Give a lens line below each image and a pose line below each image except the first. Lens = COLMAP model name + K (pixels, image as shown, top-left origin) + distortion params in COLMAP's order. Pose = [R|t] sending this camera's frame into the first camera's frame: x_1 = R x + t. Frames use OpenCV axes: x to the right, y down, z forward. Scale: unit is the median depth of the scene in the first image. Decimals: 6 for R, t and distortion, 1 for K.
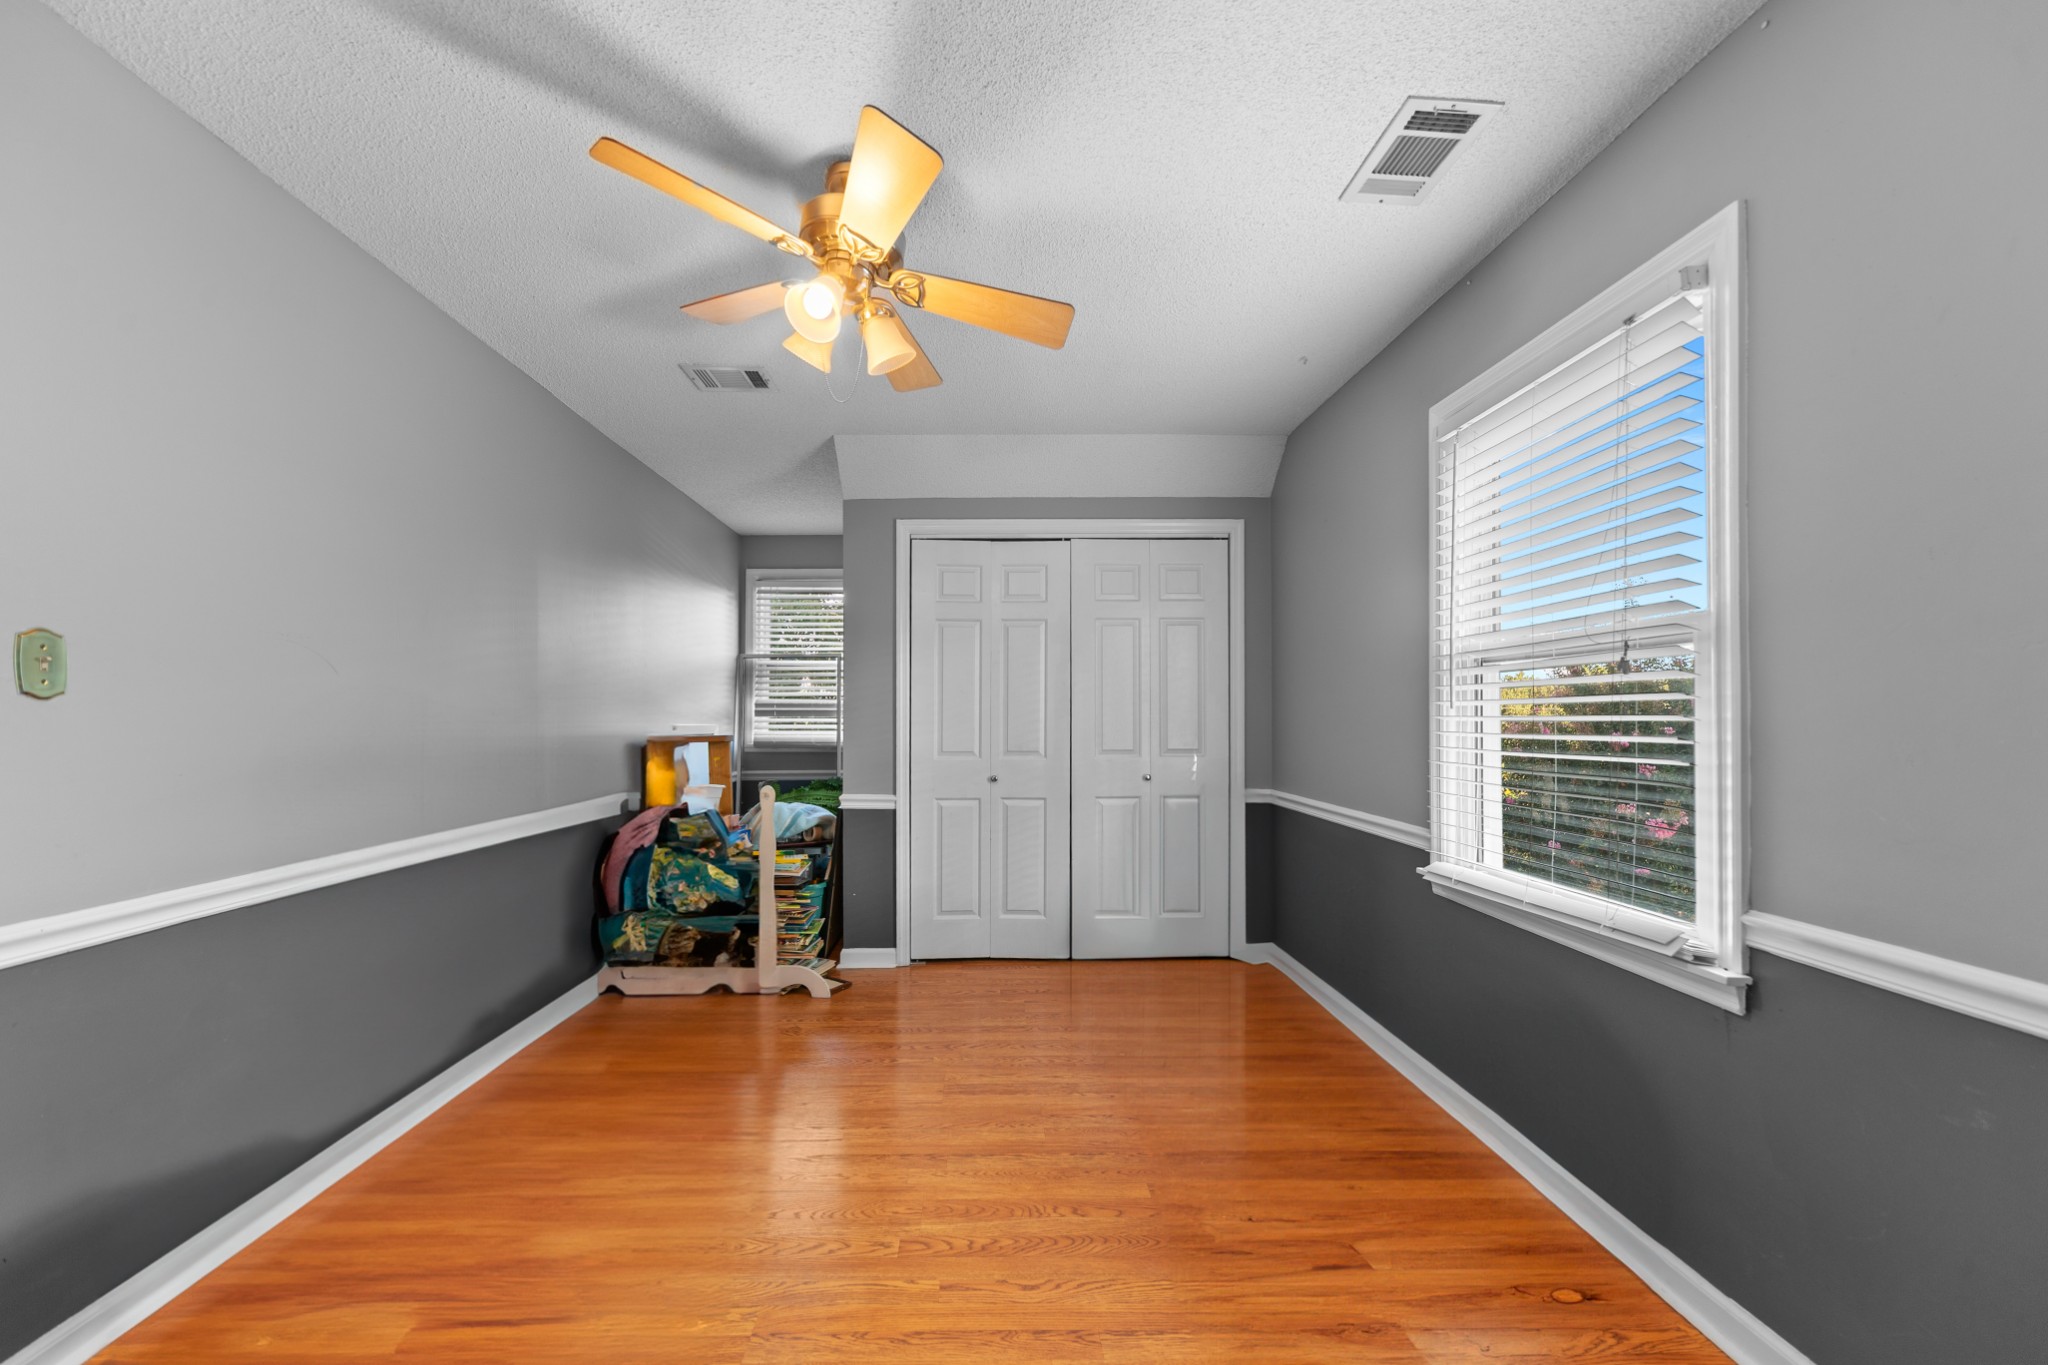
lens RADIAL K [[724.2, 0, 1023.2], [0, 724.2, 714.4], [0, 0, 1]] dist [0.009217, -0.000072]
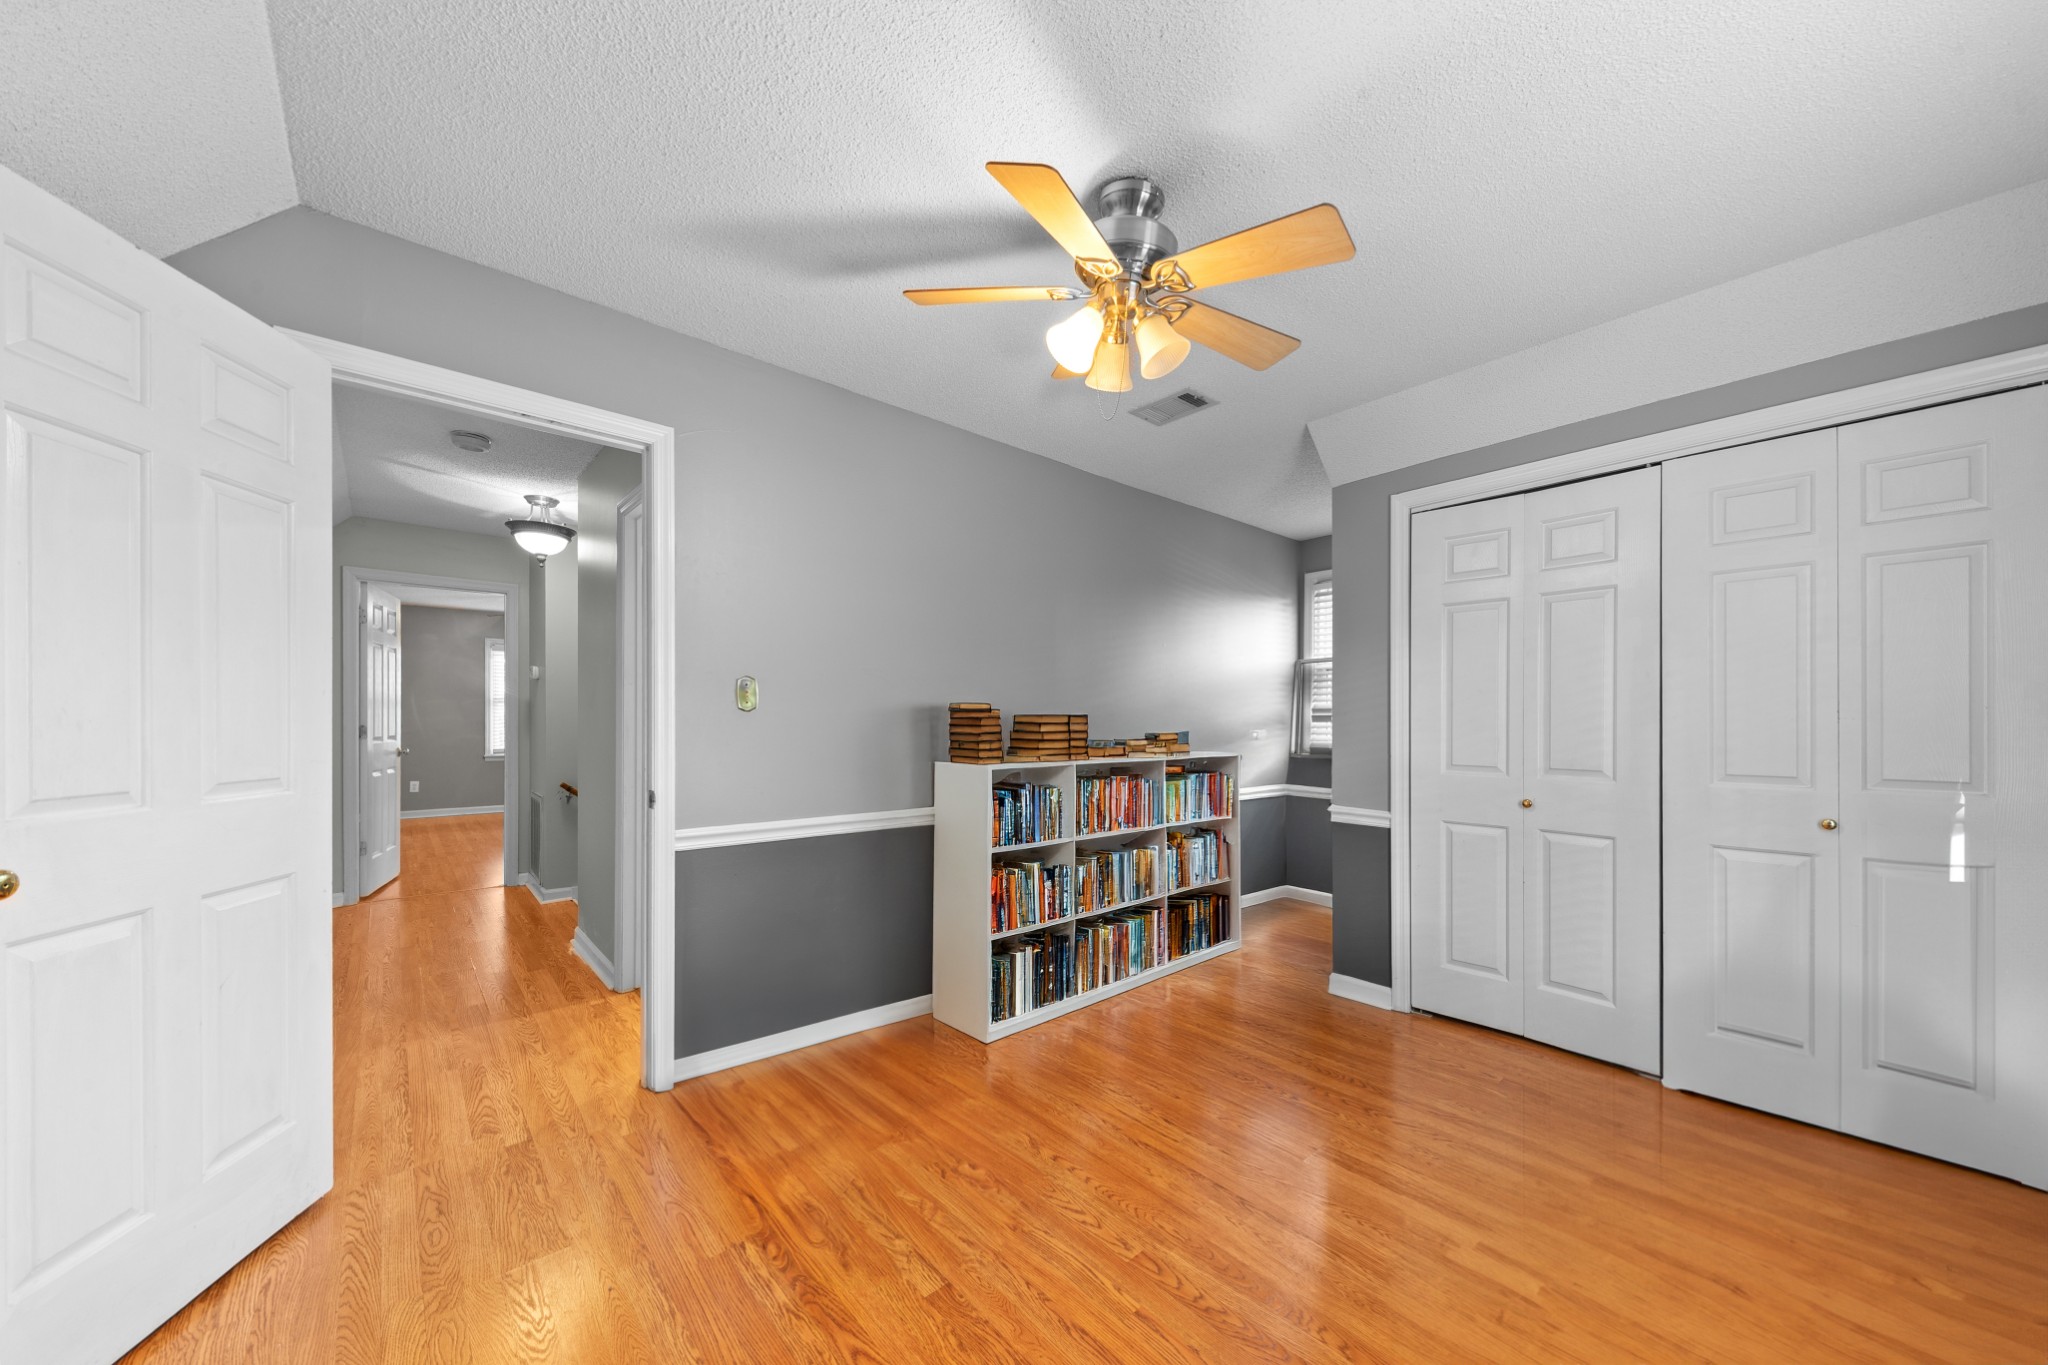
lens RADIAL K [[724.2, 0, 1023.2], [0, 724.2, 714.4], [0, 0, 1]] dist [0.009217, -0.000072]
pose [[0.651350, -0.004512, -0.758764, 0.198082], [-0.002325, 0.999966, -0.007943, 0.002224], [0.758774, 0.006937, 0.651317, 0.096428]]
